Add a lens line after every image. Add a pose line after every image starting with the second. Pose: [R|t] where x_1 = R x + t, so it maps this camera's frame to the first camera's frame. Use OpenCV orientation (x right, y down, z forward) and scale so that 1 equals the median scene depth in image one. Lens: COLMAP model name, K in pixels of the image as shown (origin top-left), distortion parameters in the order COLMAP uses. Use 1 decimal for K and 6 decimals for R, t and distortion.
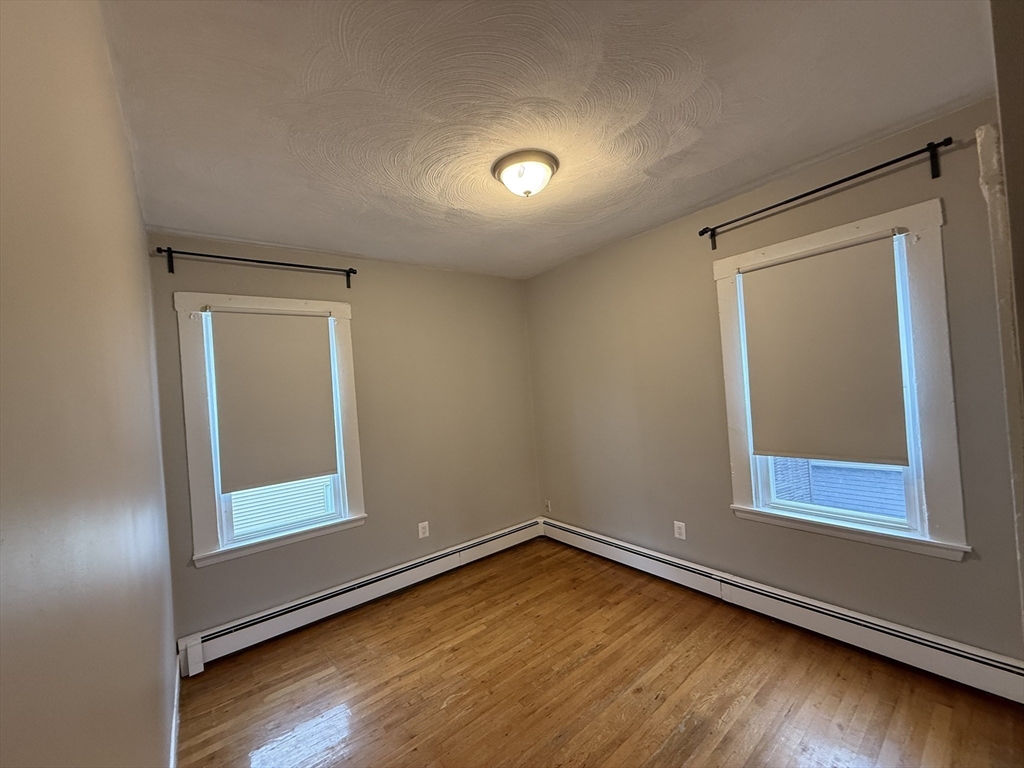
lens RADIAL K [[408.7, 0, 506.7], [0, 408.7, 385.1], [0, 0, 1]] dist [-0.000026, -0.000088]
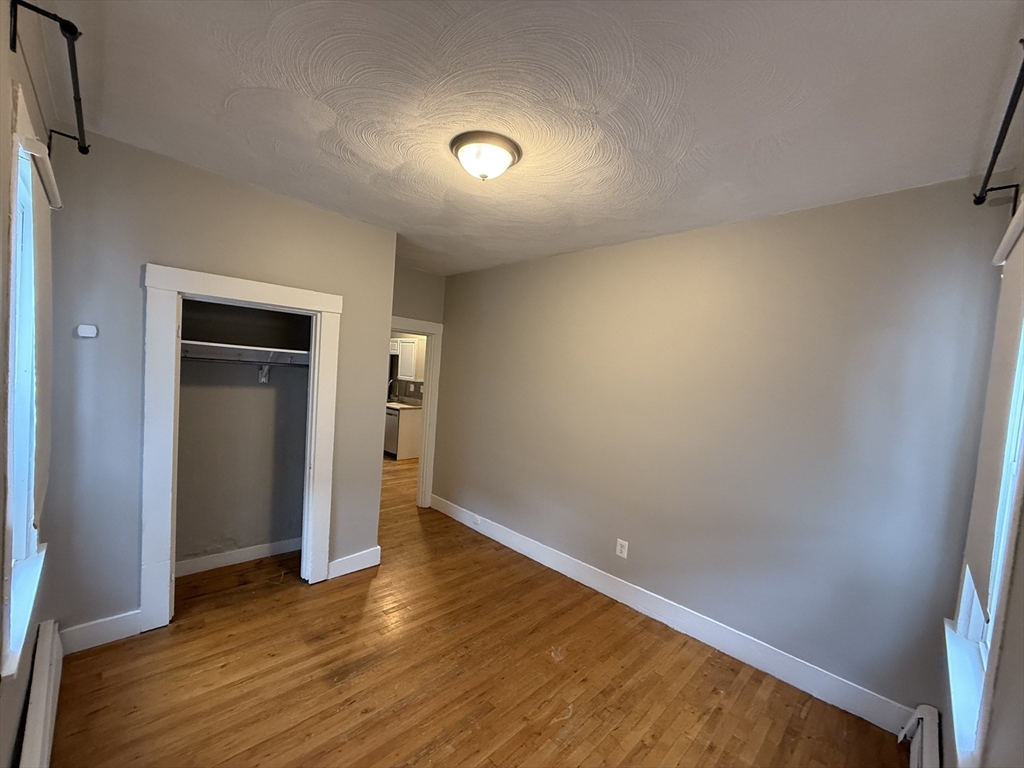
lens RADIAL K [[408.7, 0, 508.3], [0, 408.7, 387.2], [0, 0, 1]] dist [-0.000026, -0.000088]
pose [[-0.993232, 0.010406, -0.115683, 0.100293], [0.004451, 0.998657, 0.051618, -0.031052], [0.116064, 0.050754, -0.991944, 1.895826]]
